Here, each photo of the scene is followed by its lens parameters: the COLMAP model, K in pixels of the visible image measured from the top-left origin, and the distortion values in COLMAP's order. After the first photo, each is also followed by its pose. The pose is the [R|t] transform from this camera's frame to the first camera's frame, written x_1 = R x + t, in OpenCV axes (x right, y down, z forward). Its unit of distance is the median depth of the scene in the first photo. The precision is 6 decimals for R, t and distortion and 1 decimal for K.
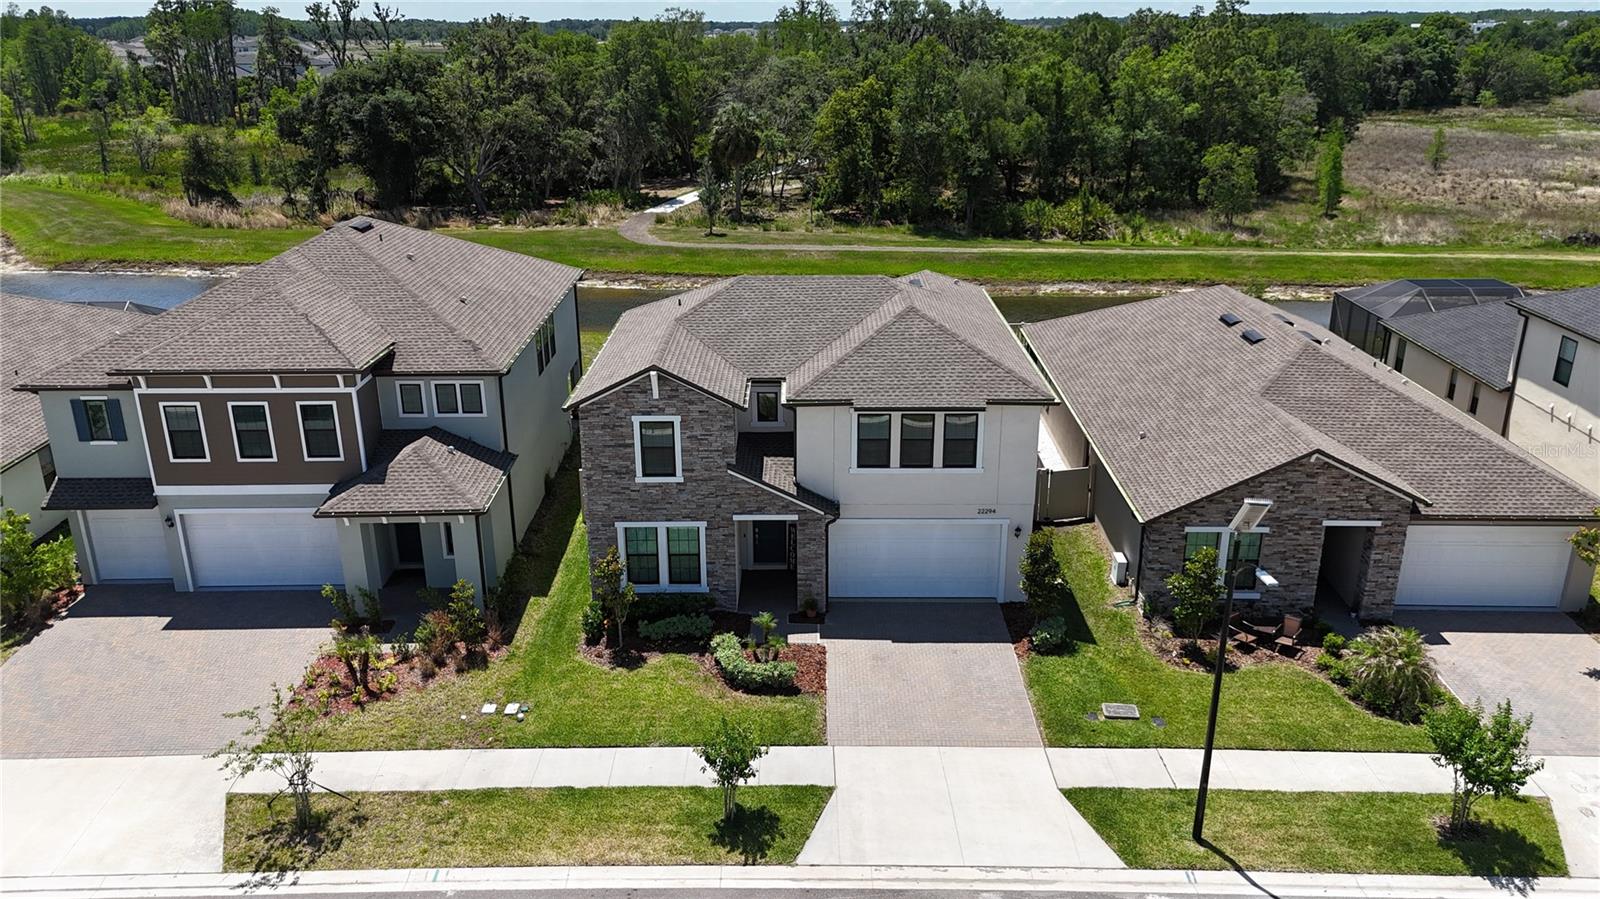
lens RADIAL K [[1176.2, 0, 796.3], [0, 1176.2, 443.7], [0, 0, 1]] dist [0.065806, -0.070123]
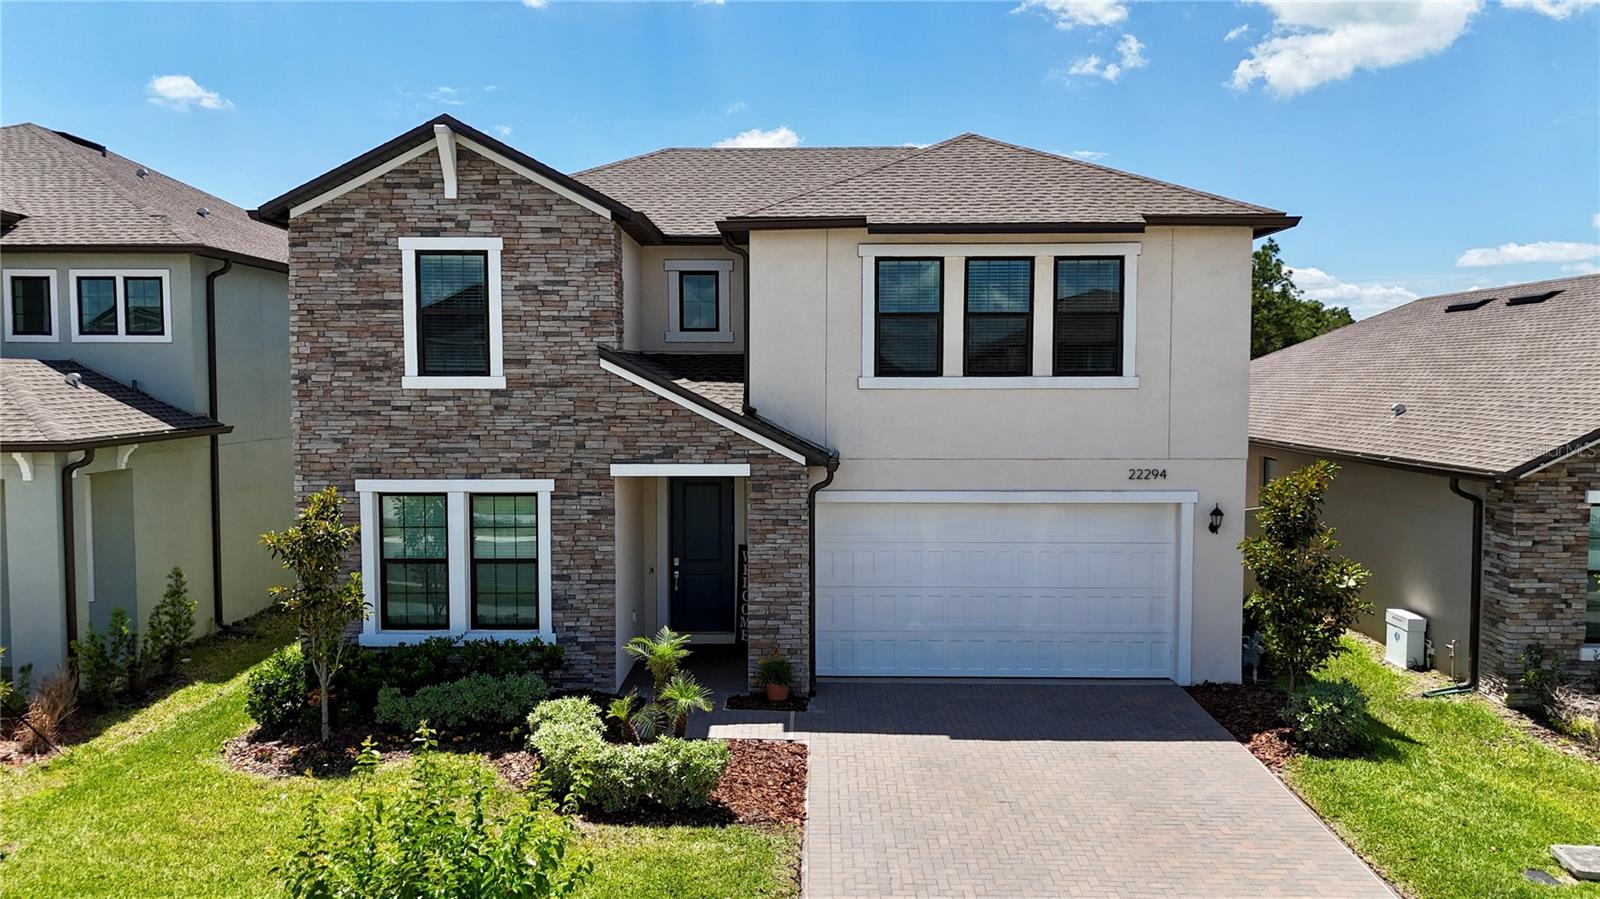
lens RADIAL K [[1176.2, 0, 799.4], [0, 1176.2, 454.1], [0, 0, 1]] dist [0.065806, -0.070123]
pose [[0.999982, 0.005881, -0.001332, 0.021998], [-0.006023, 0.963484, -0.267698, 0.182230], [-0.000291, 0.267701, 0.963502, 0.548115]]
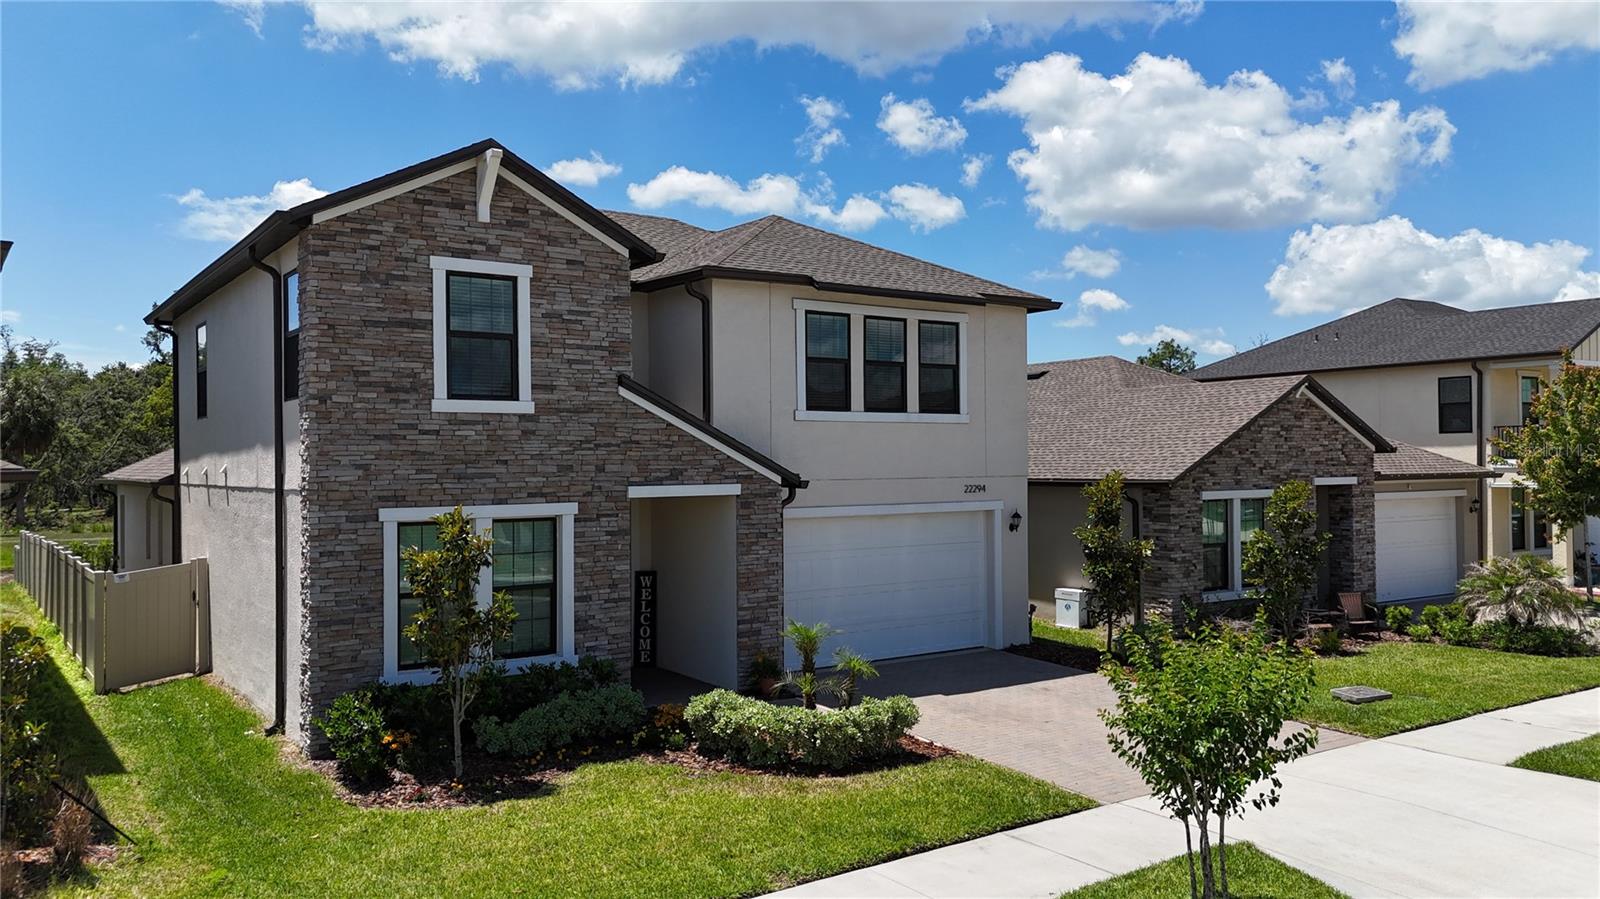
lens RADIAL K [[1176.2, 0, 798.4], [0, 1176.2, 455.6], [0, 0, 1]] dist [0.065806, -0.070123]
pose [[0.814561, 0.002502, 0.580073, -0.282660], [0.194509, 0.940919, -0.277196, 0.199776], [-0.546495, 0.338623, 0.765949, 0.578800]]
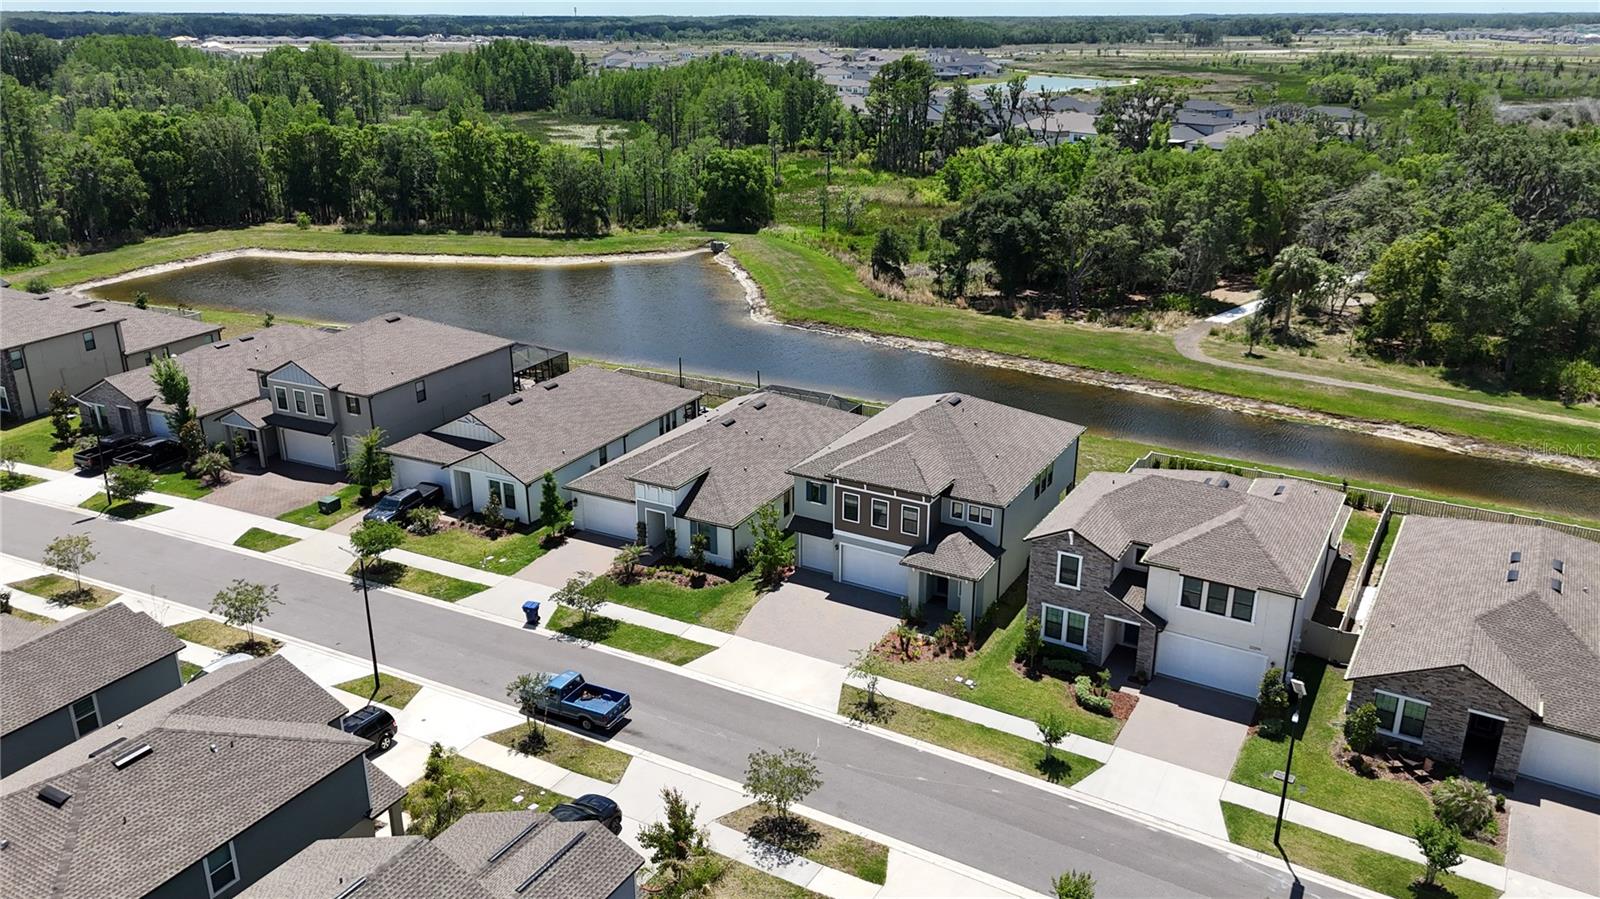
lens RADIAL K [[1176.2, 0, 792.8], [0, 1176.2, 443.1], [0, 0, 1]] dist [0.065806, -0.070123]
pose [[0.860542, 0.174259, -0.478645, 0.364704], [-0.169898, 0.984046, 0.052805, -0.217165], [0.480211, 0.035879, 0.876419, -0.861152]]
